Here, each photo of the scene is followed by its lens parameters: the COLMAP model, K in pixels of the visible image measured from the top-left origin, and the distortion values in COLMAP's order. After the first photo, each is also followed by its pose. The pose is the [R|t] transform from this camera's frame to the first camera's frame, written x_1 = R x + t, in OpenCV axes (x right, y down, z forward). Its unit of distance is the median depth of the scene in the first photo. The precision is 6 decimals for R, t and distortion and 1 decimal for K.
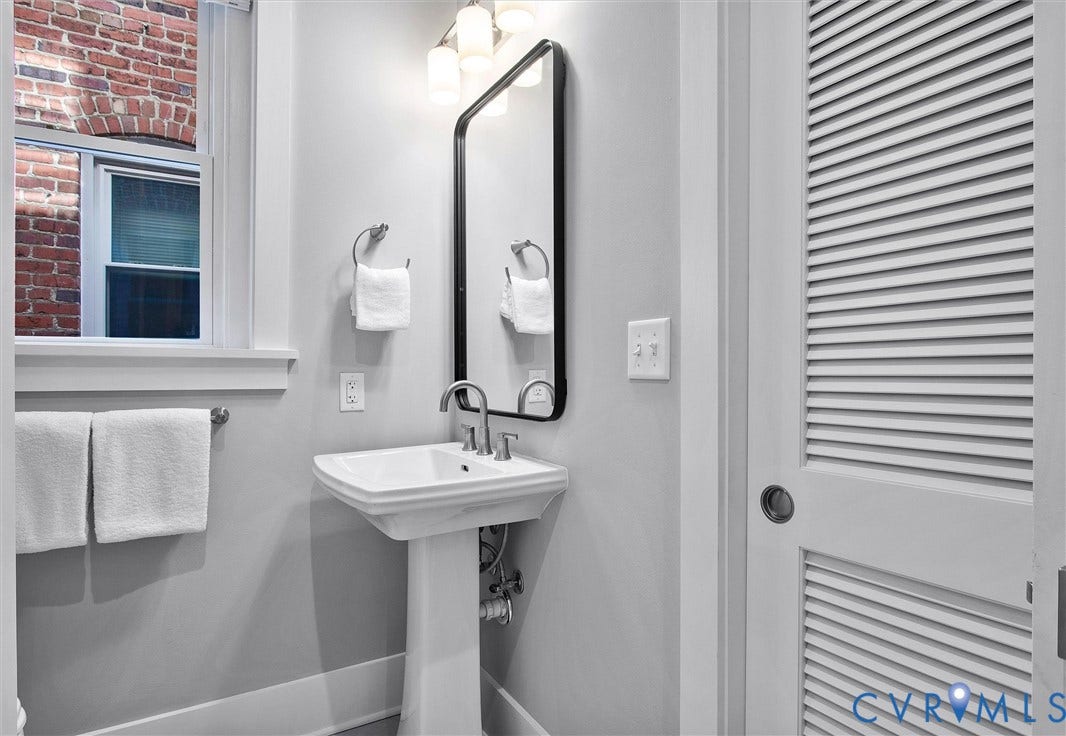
lens RADIAL K [[588.7, 0, 533.0], [0, 588.7, 368.0], [0, 0, 1]] dist [0.000352, 0.002230]
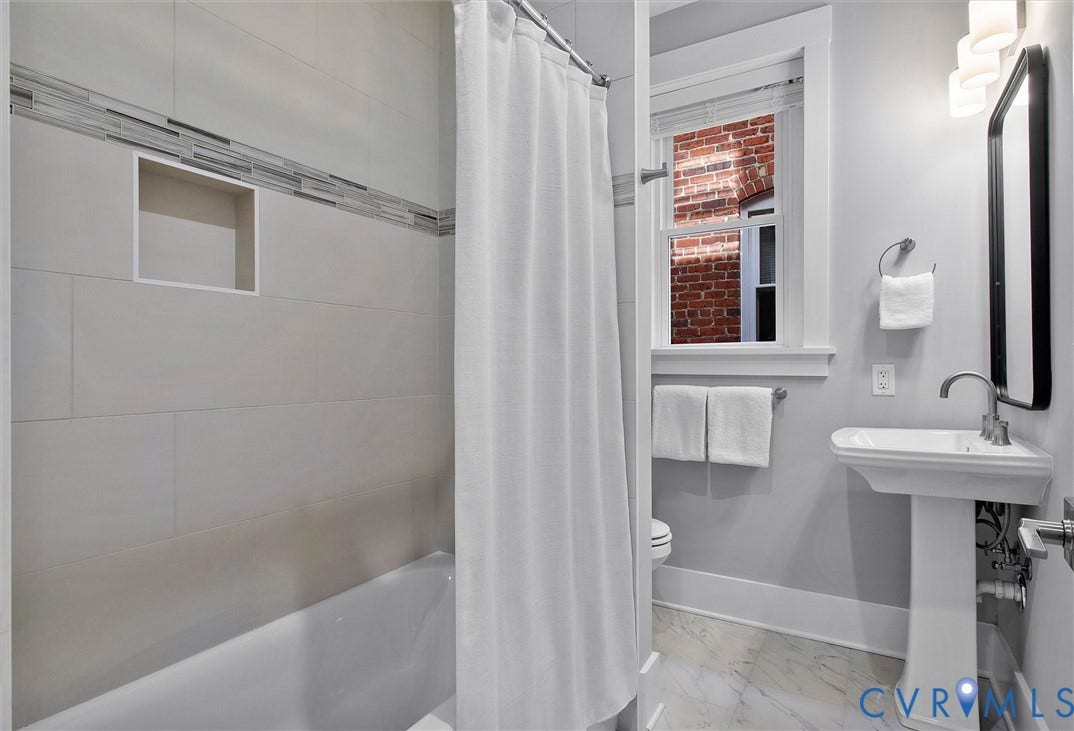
lens RADIAL K [[568.4, 0, 537.0], [0, 568.4, 365.5], [0, 0, 1]] dist [0.000087, 0.000046]
pose [[0.485831, 0.001009, -0.874052, 0.381413], [0.007164, 0.999961, 0.005136, -0.000384], [0.874023, -0.008757, 0.485805, -0.208022]]
